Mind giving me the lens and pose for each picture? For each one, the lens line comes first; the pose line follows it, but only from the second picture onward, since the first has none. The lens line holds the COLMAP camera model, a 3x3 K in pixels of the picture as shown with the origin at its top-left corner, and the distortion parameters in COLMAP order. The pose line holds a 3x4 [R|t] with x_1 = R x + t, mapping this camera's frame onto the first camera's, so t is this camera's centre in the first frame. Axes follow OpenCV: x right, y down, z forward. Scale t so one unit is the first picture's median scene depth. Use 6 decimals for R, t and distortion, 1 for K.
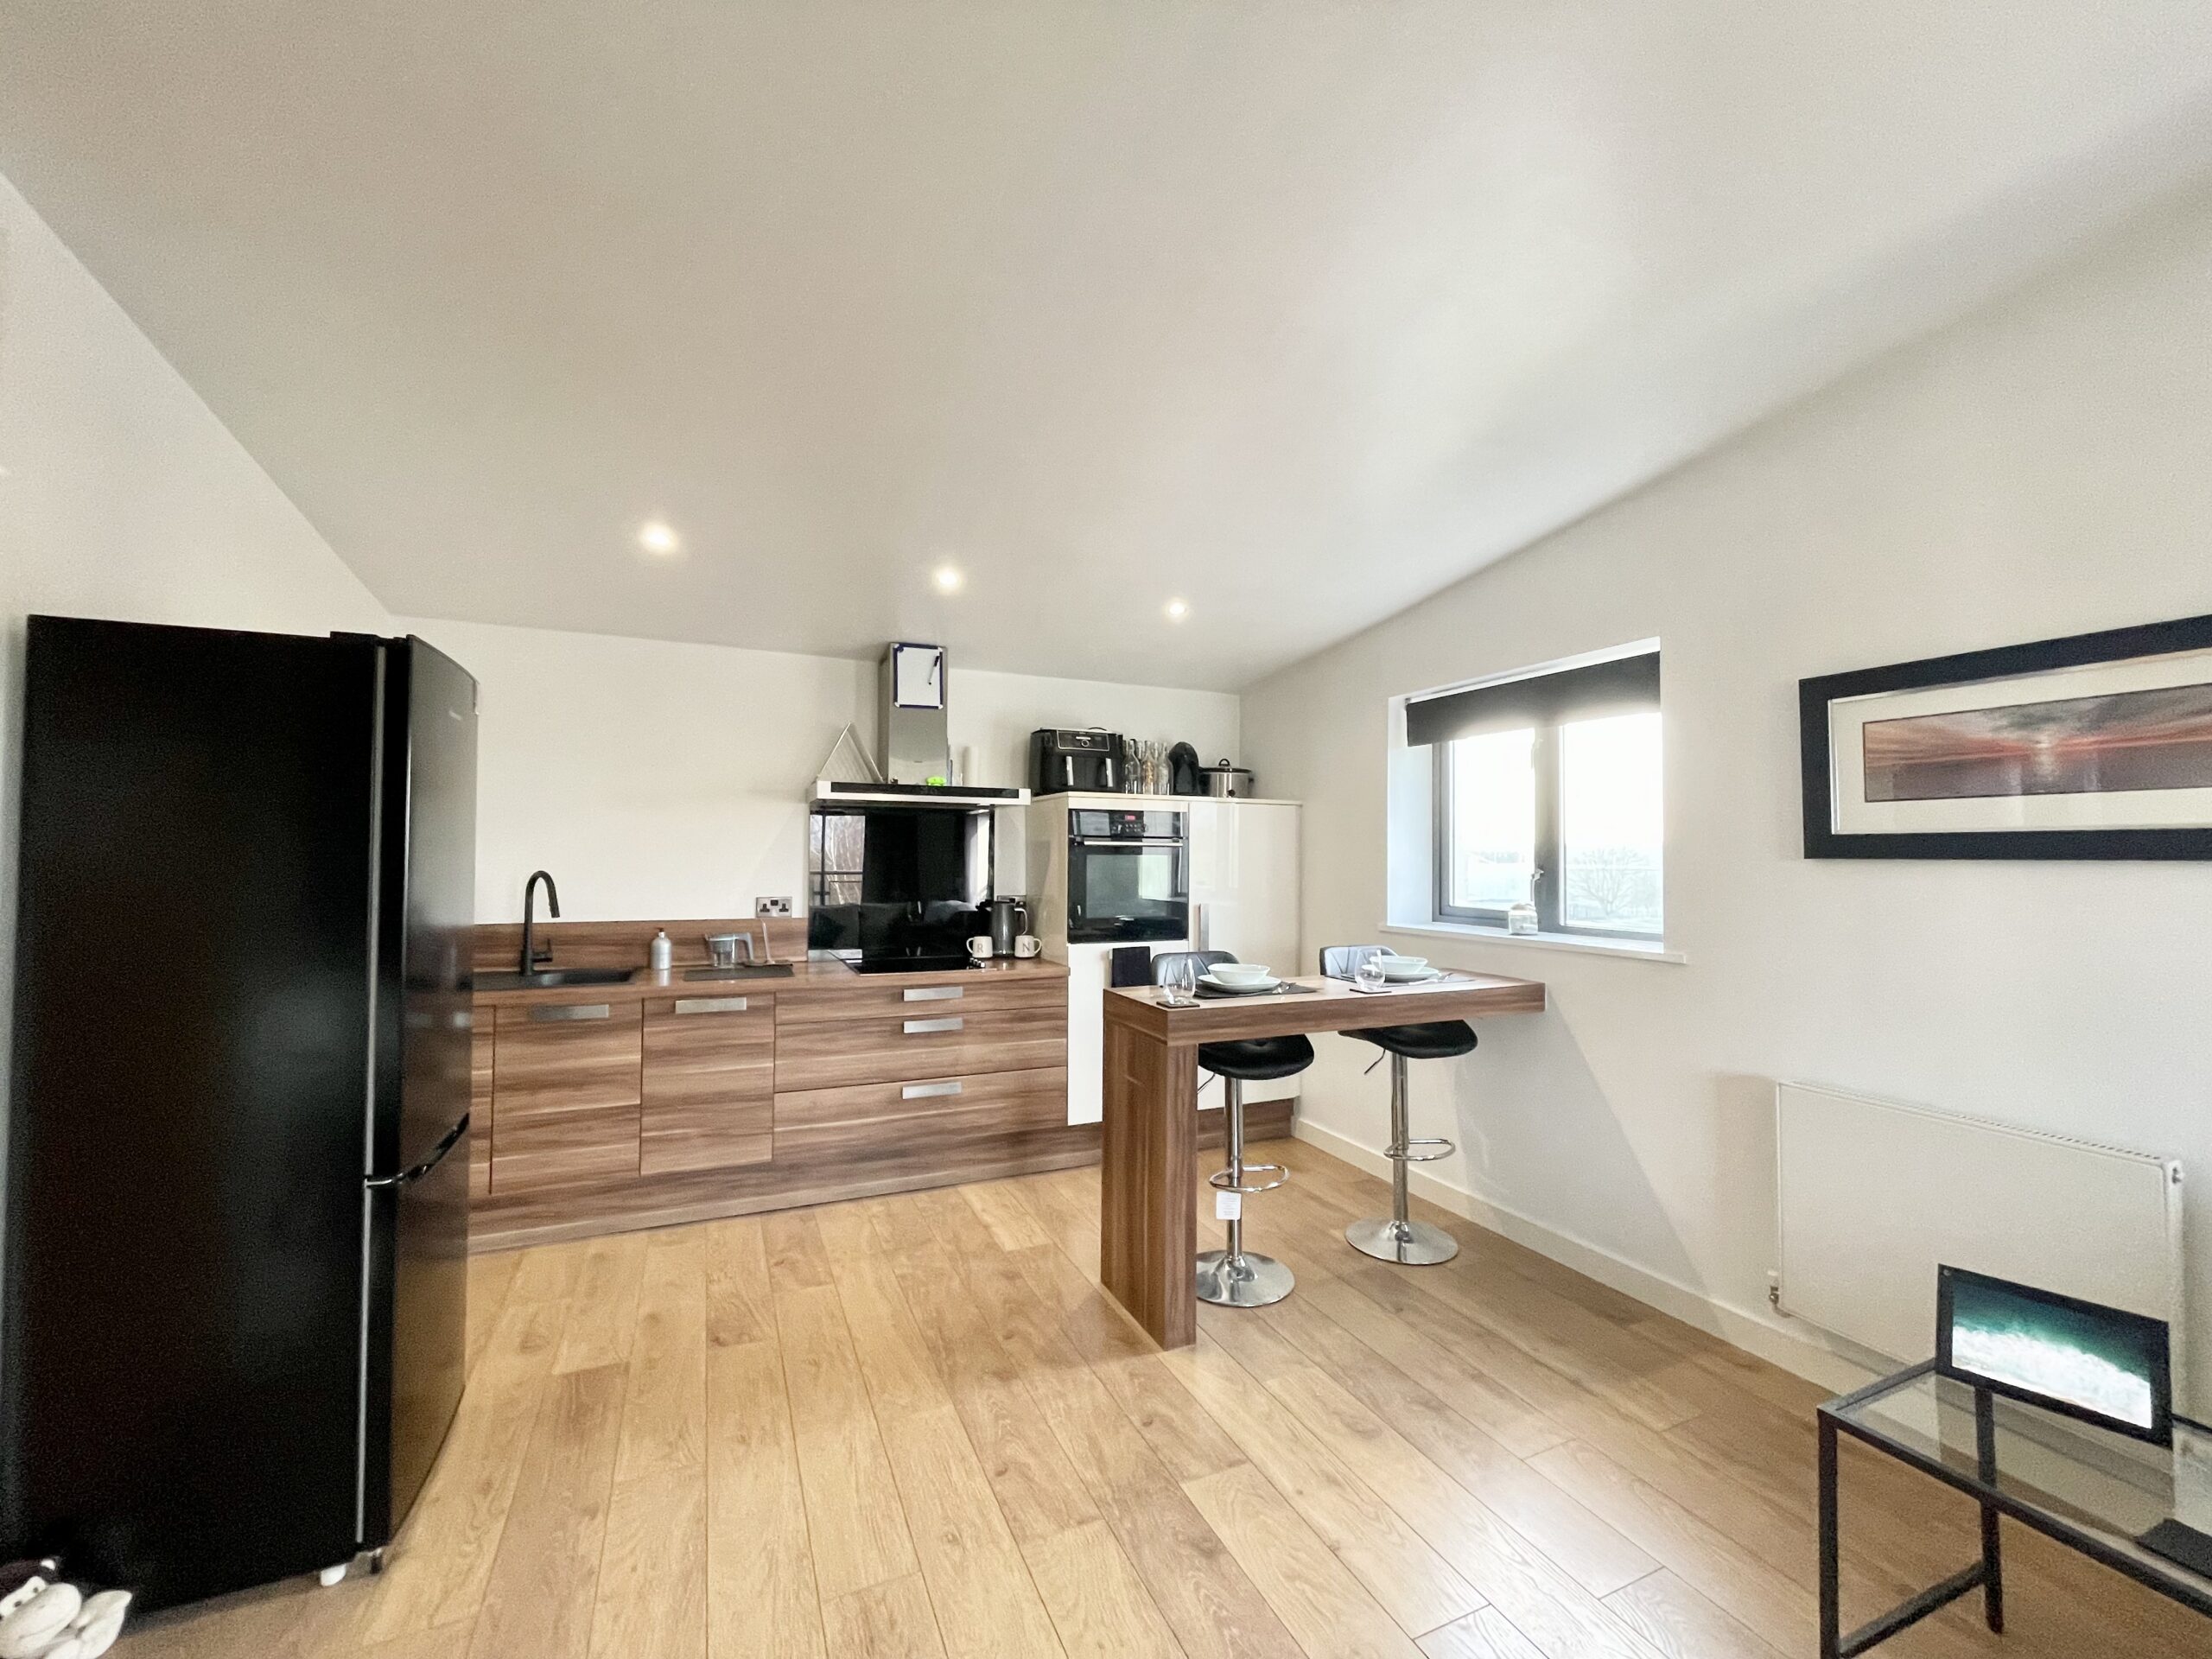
lens RADIAL K [[891.3, 0, 1106.0], [0, 891.3, 829.5], [0, 0, 1]] dist [-0.010526, 0.000682]
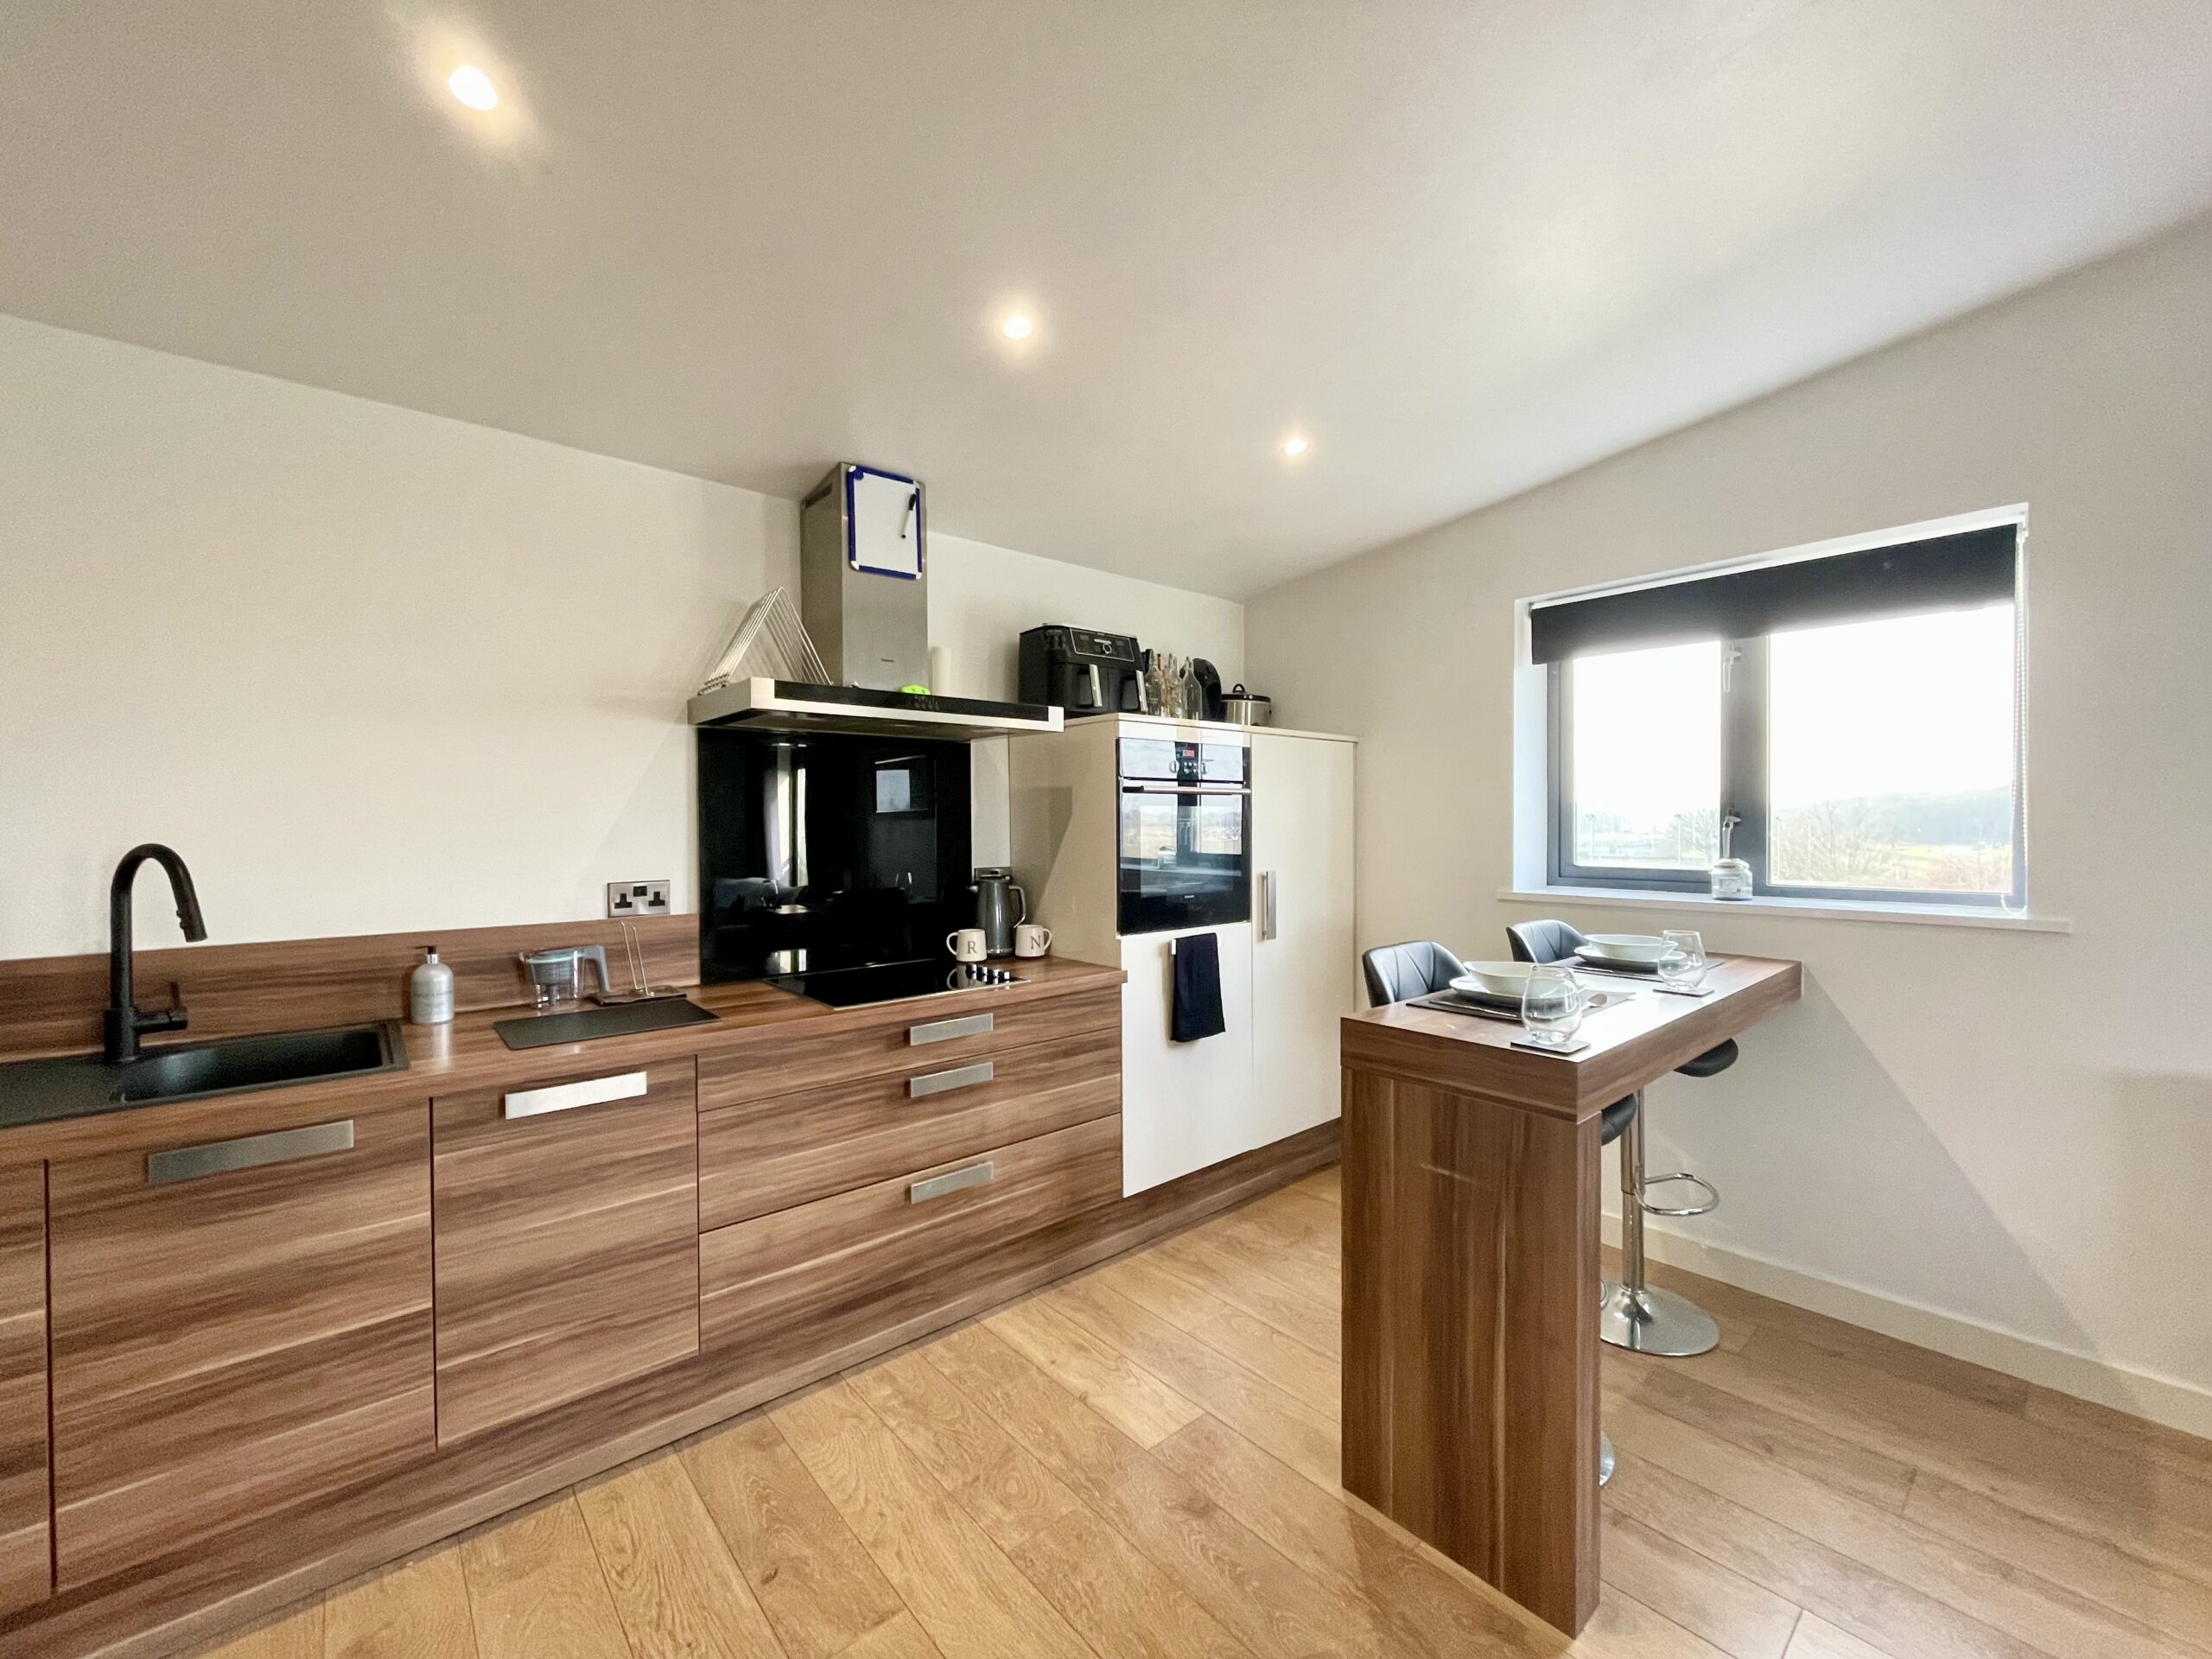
lens RADIAL K [[854.4, 0, 1058.9], [0, 854.4, 829.0], [0, 0, 1]] dist [-0.007340, 0.000162]
pose [[0.958665, -0.014887, 0.284148, -0.282754], [0.003842, 0.999217, 0.039387, 0.021251], [-0.284512, -0.036667, 0.957971, 0.402543]]
